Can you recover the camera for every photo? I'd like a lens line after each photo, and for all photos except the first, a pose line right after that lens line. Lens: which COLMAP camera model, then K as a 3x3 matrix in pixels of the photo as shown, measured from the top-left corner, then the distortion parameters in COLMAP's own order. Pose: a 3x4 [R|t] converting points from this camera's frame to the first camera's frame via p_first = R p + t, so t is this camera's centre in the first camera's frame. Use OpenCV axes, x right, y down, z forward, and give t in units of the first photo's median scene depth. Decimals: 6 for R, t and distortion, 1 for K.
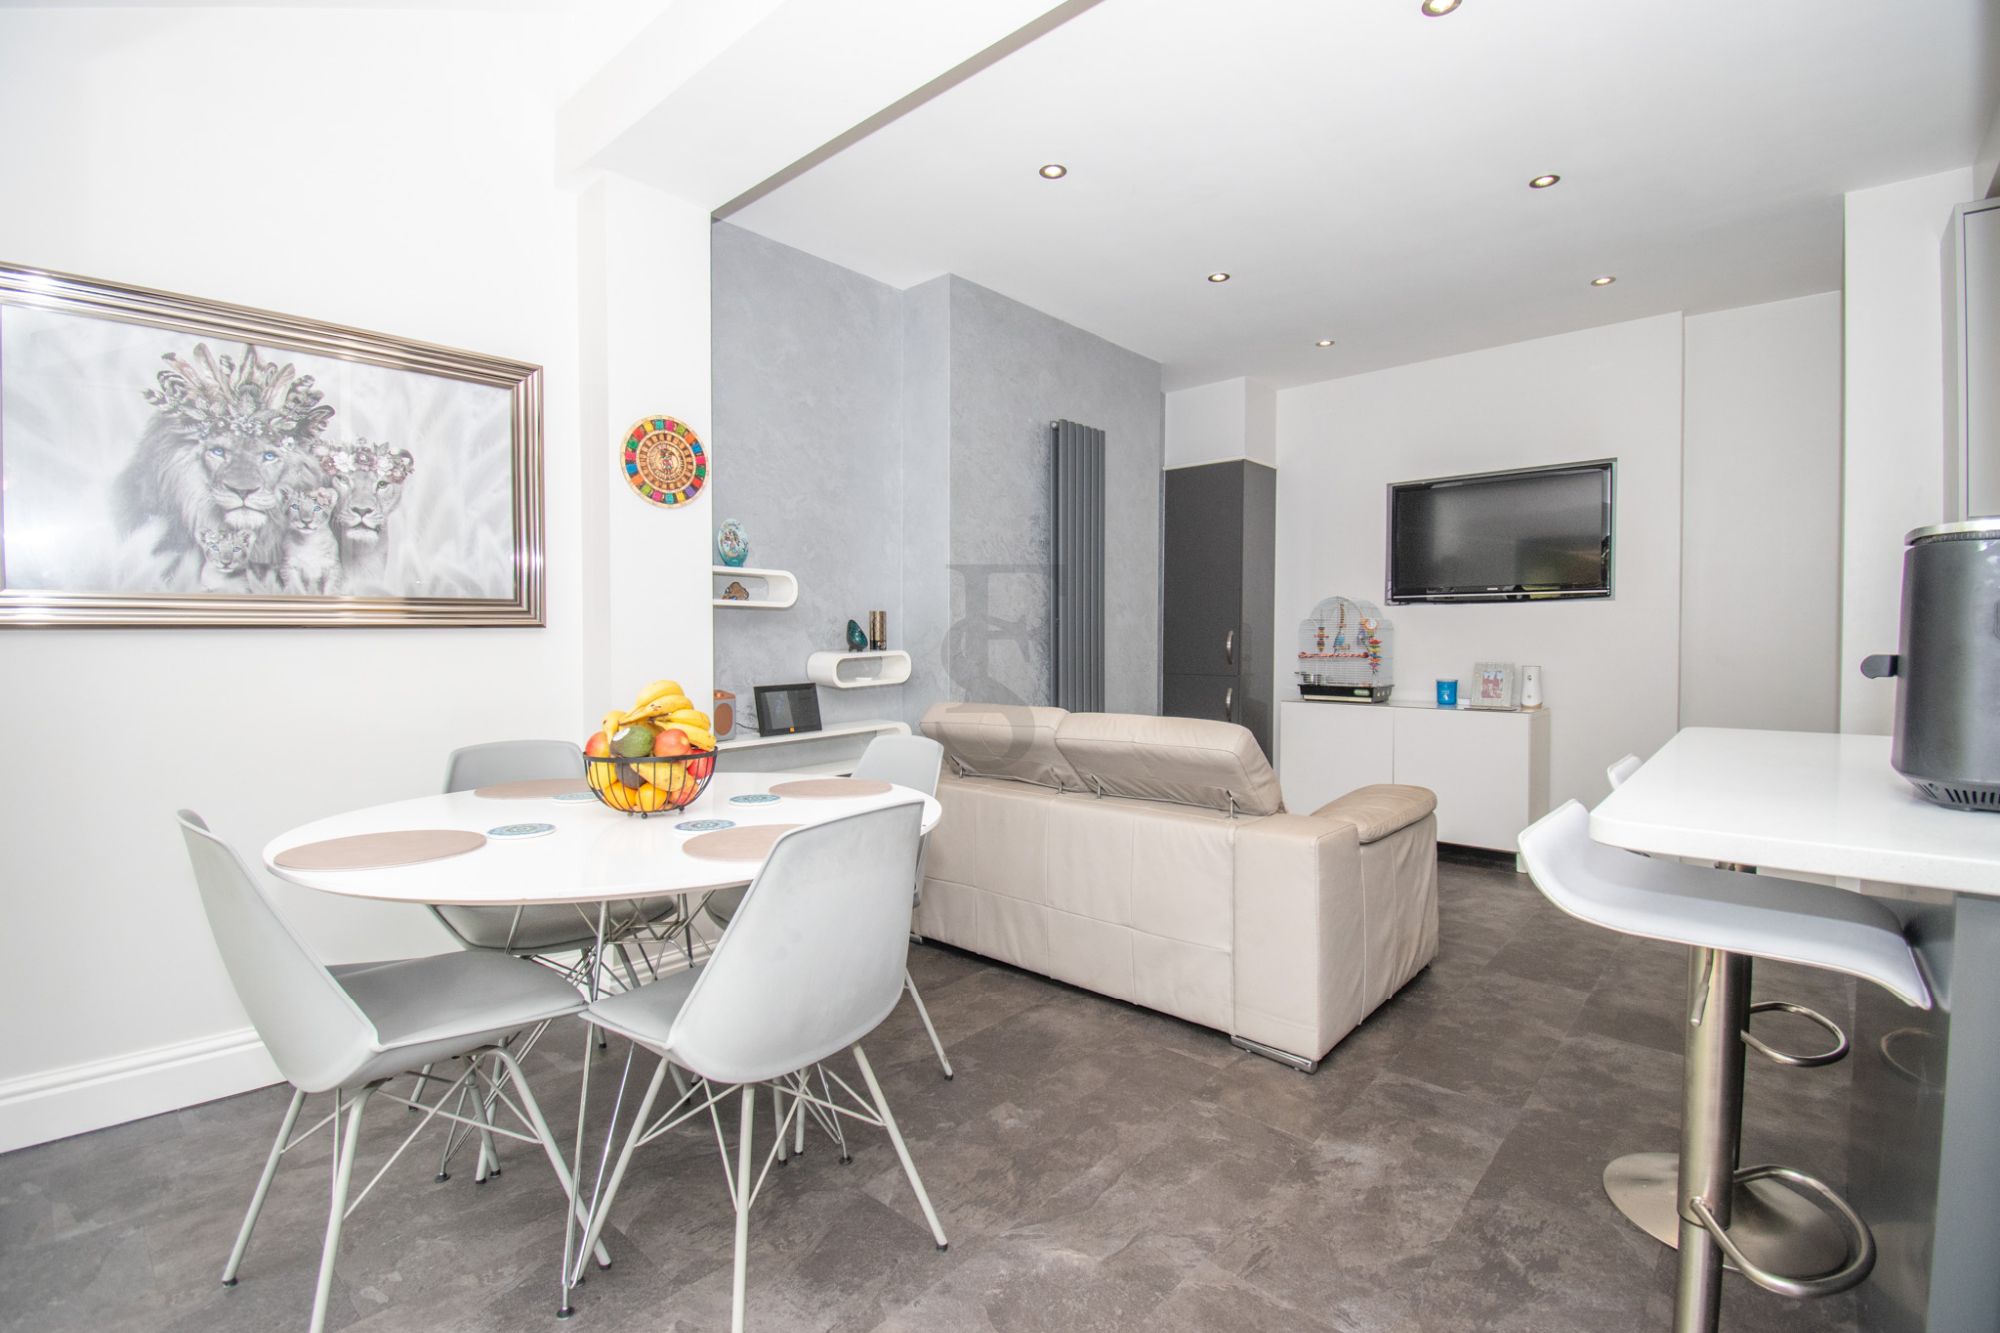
lens RADIAL K [[889.6, 0, 1004.2], [0, 889.6, 667.2], [0, 0, 1]] dist [0.037249, -0.032940]
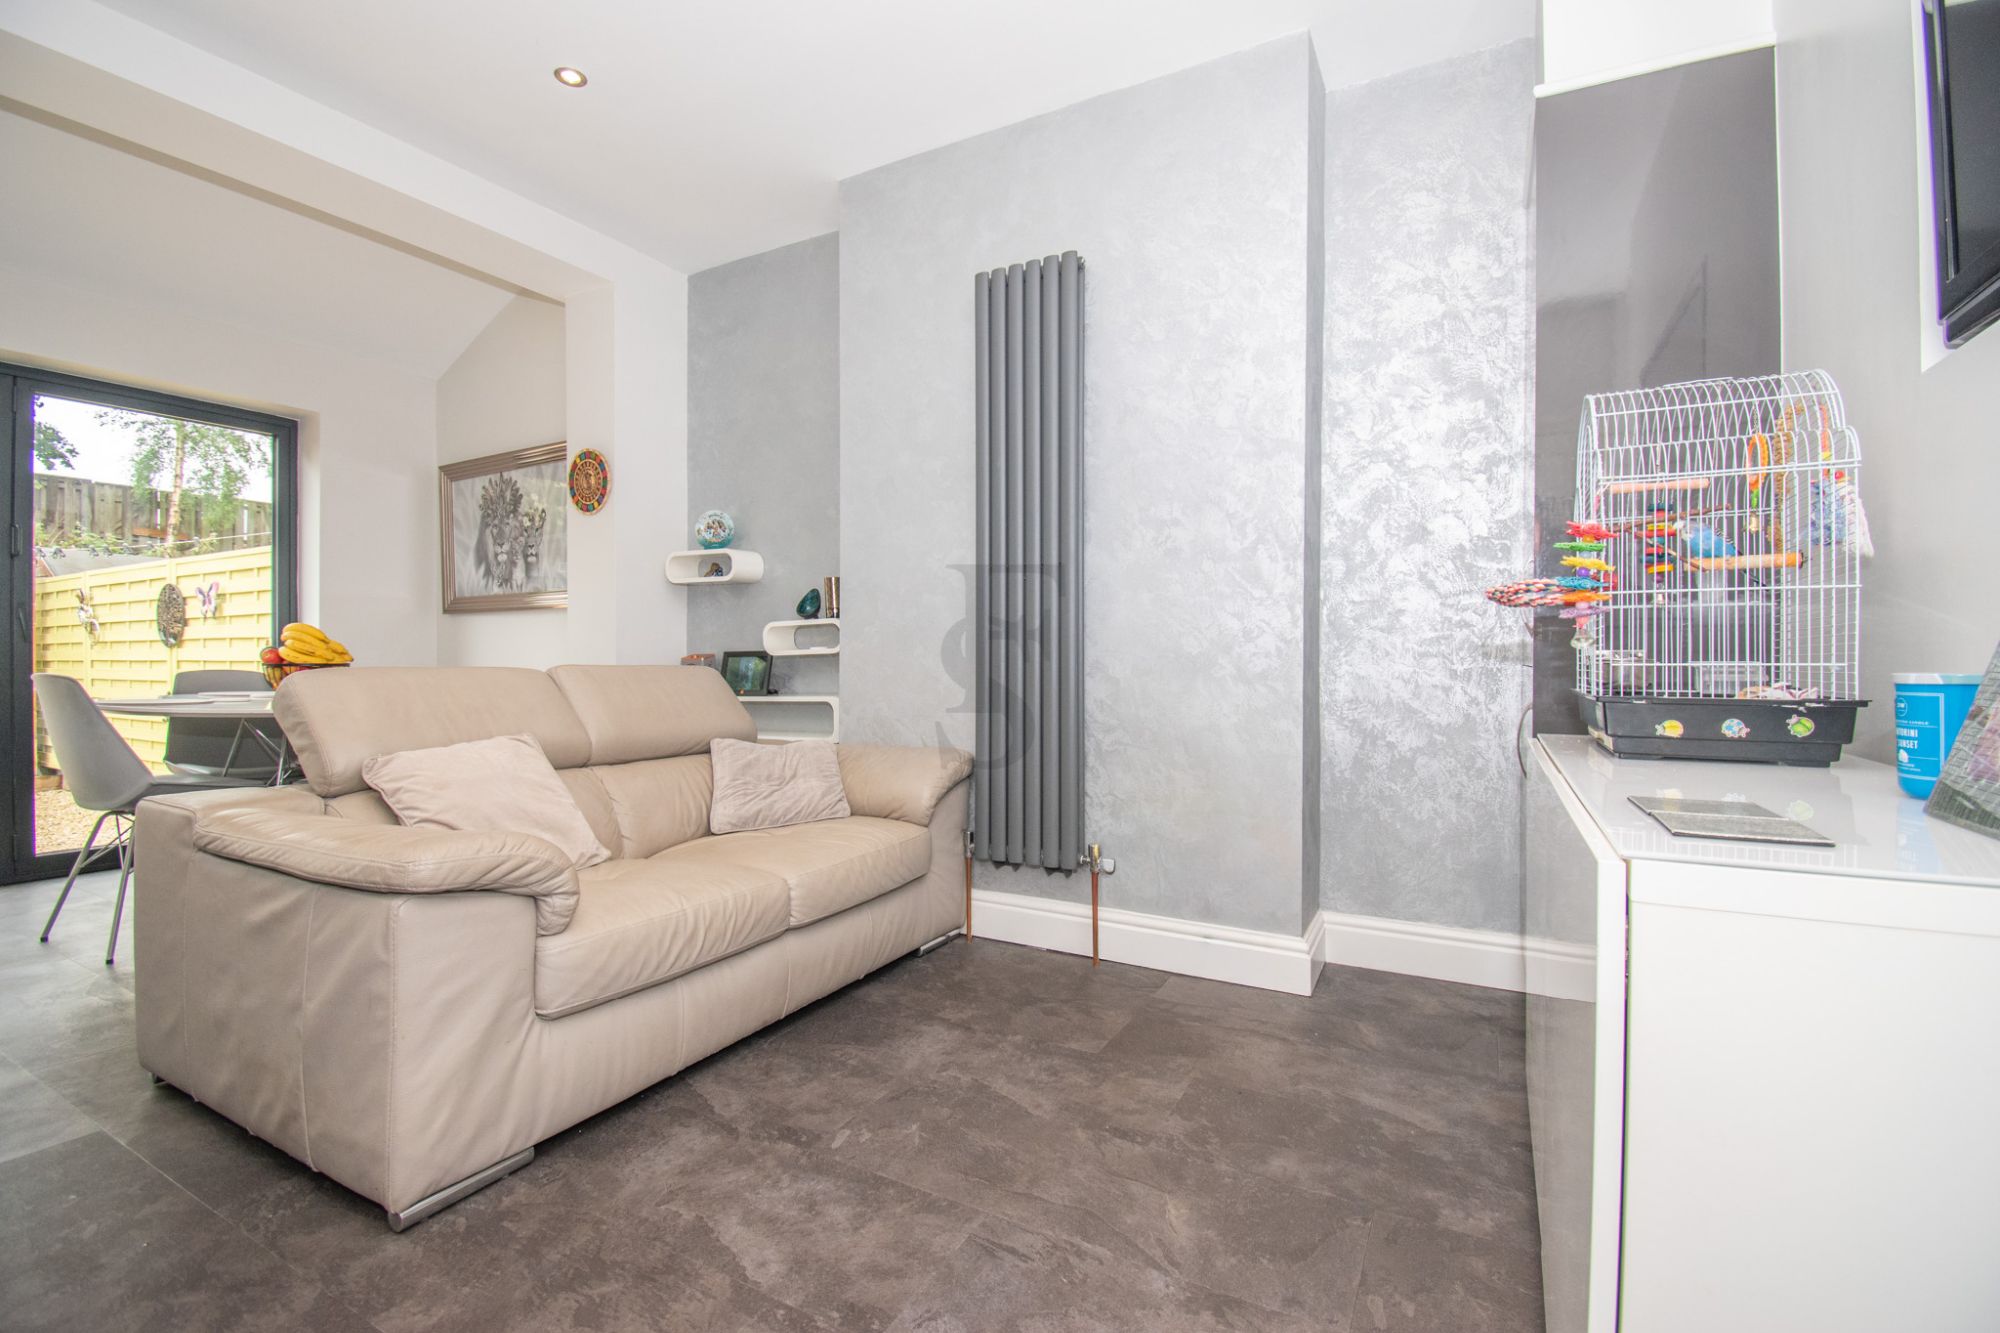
lens RADIAL K [[889.6, 0, 1004.2], [0, 889.6, 667.2], [0, 0, 1]] dist [0.037249, -0.032940]
pose [[0.213592, 0.010330, -0.976868, 1.329857], [-0.035851, 0.999353, 0.002729, 0.036195], [0.976265, 0.034438, 0.213825, 1.597813]]
